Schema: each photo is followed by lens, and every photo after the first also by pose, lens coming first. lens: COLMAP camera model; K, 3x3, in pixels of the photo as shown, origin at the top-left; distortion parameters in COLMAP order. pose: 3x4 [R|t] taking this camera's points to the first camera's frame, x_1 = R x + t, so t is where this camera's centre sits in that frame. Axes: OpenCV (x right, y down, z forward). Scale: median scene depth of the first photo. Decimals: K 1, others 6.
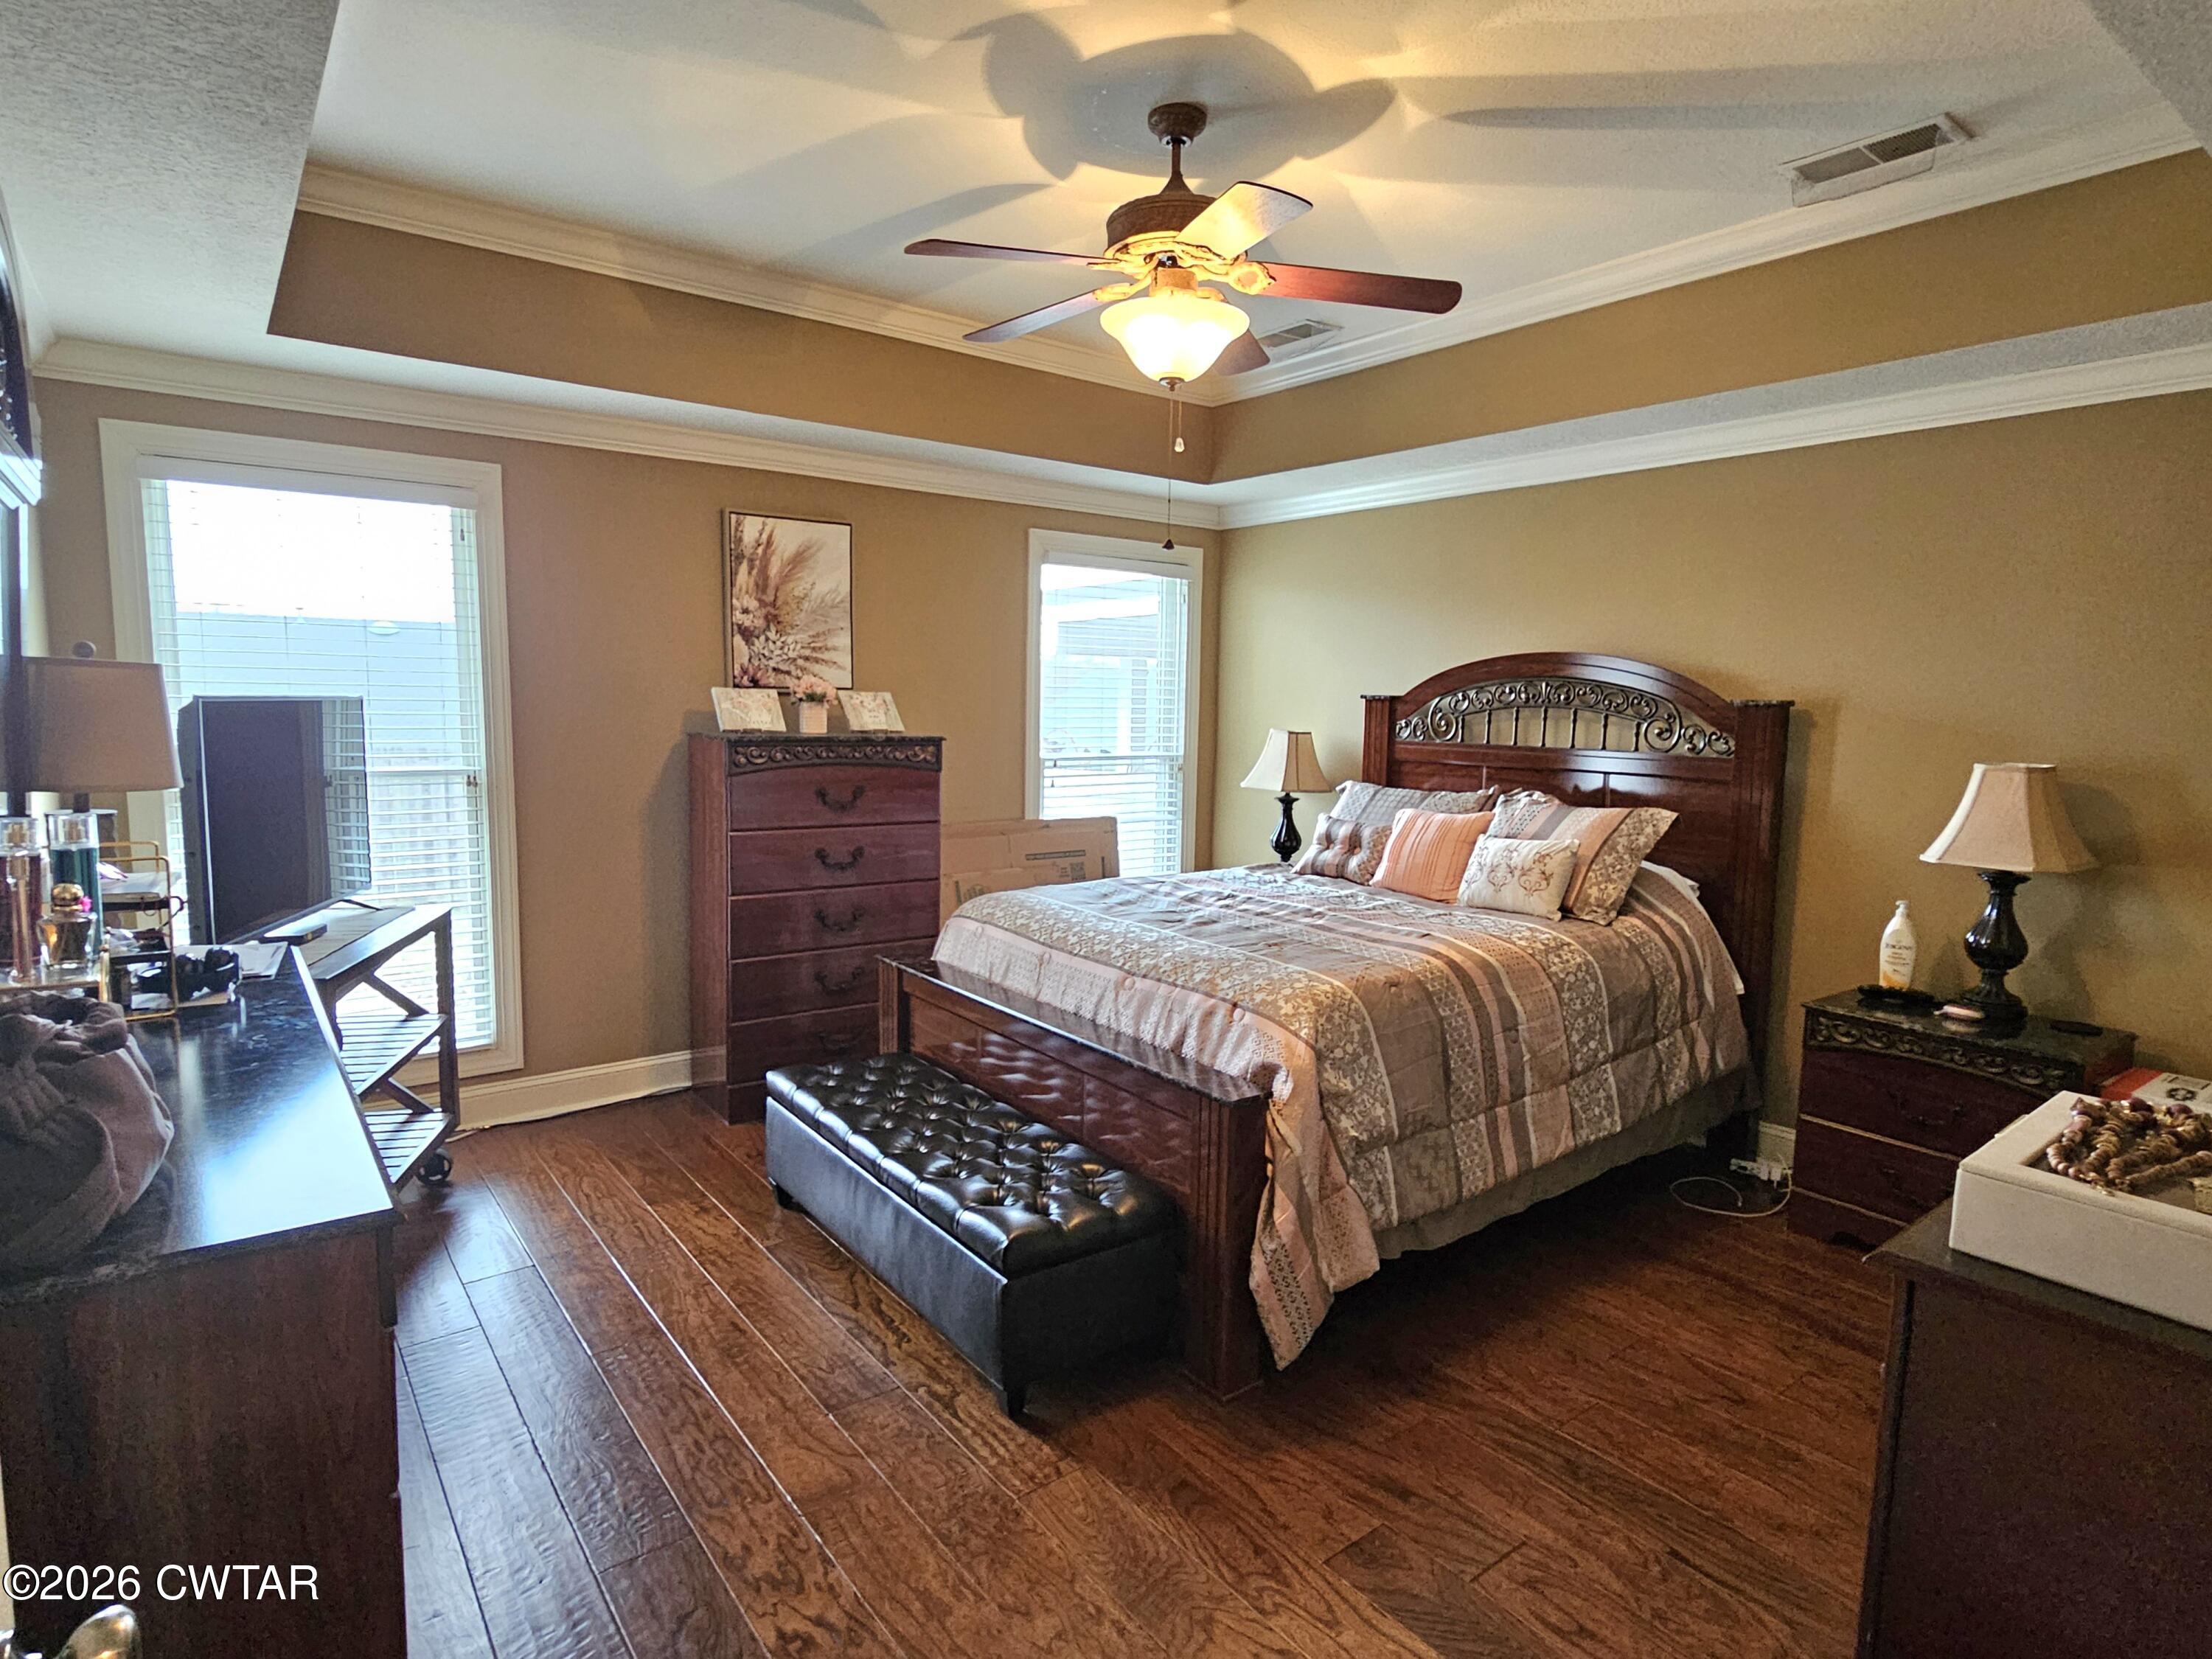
lens RADIAL K [[1186.8, 0, 1102.0], [0, 1186.8, 831.0], [0, 0, 1]] dist [-0.002317, 0.002249]
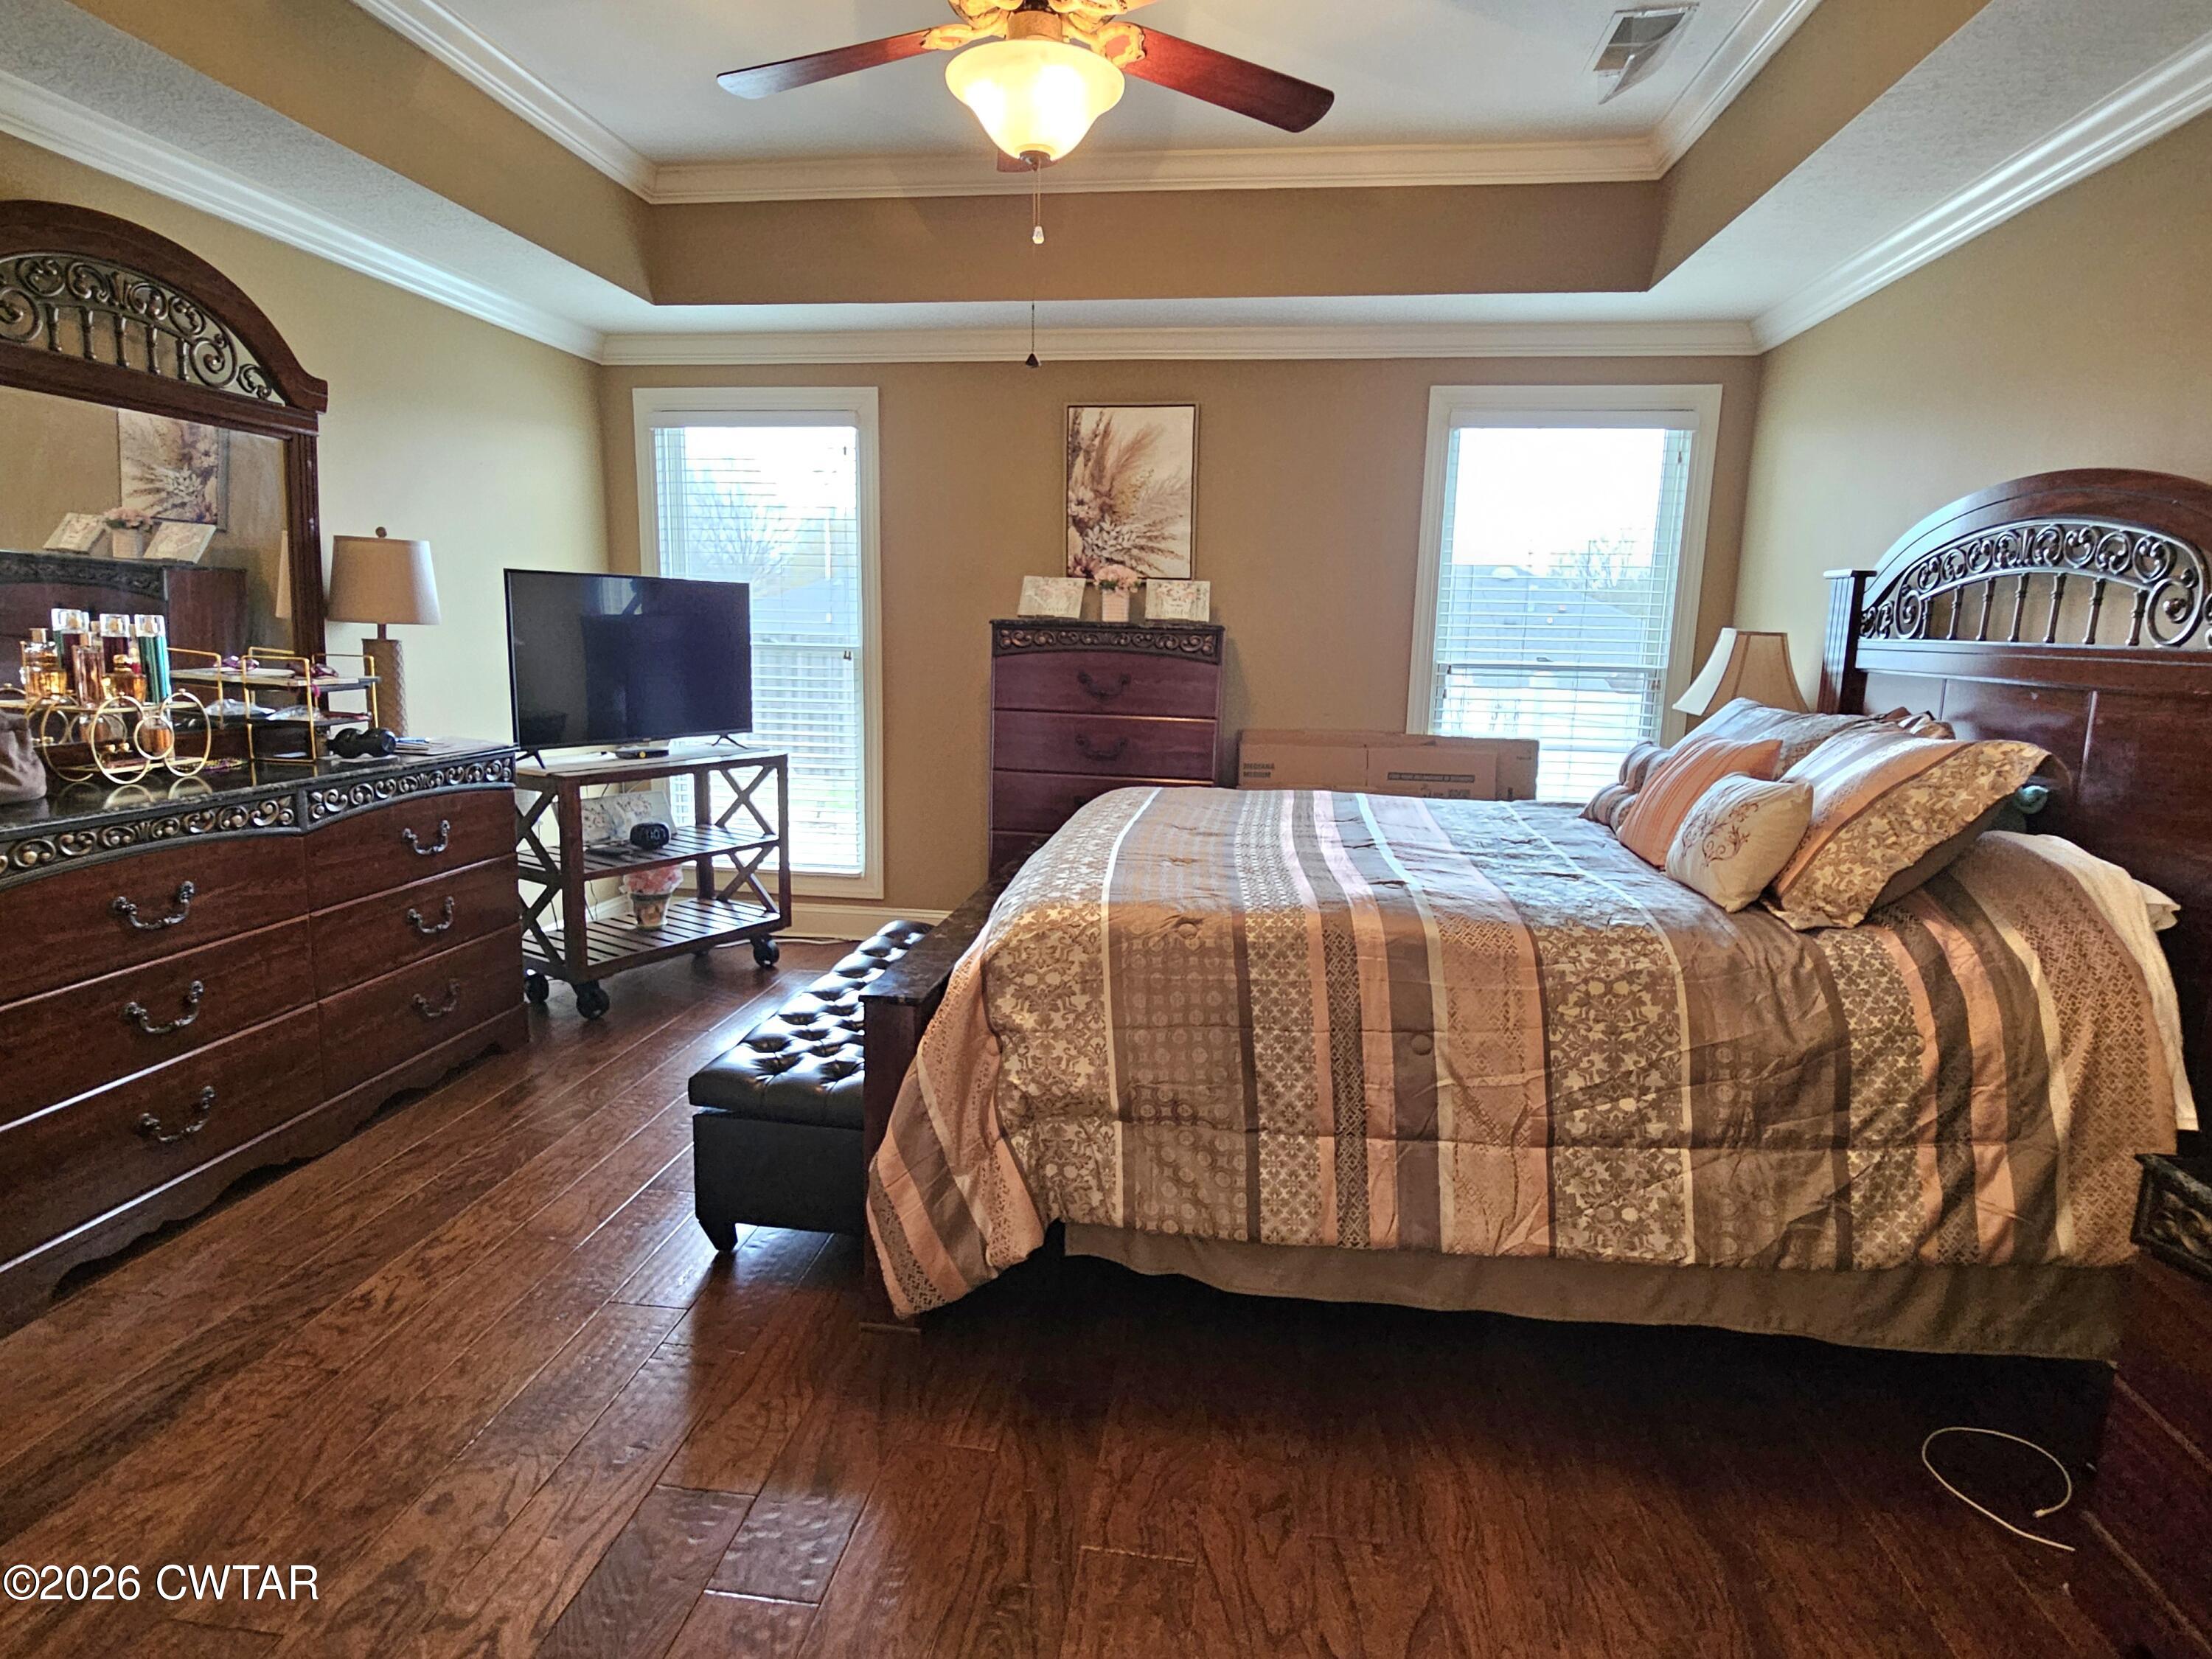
lens RADIAL K [[1186.8, 0, 1105.1], [0, 1186.8, 828.4], [0, 0, 1]] dist [-0.002317, 0.002249]
pose [[0.709971, 0.119618, -0.693998, 0.510006], [-0.089308, 0.992806, 0.079756, 0.012562], [0.698545, 0.005355, 0.715546, 0.307355]]
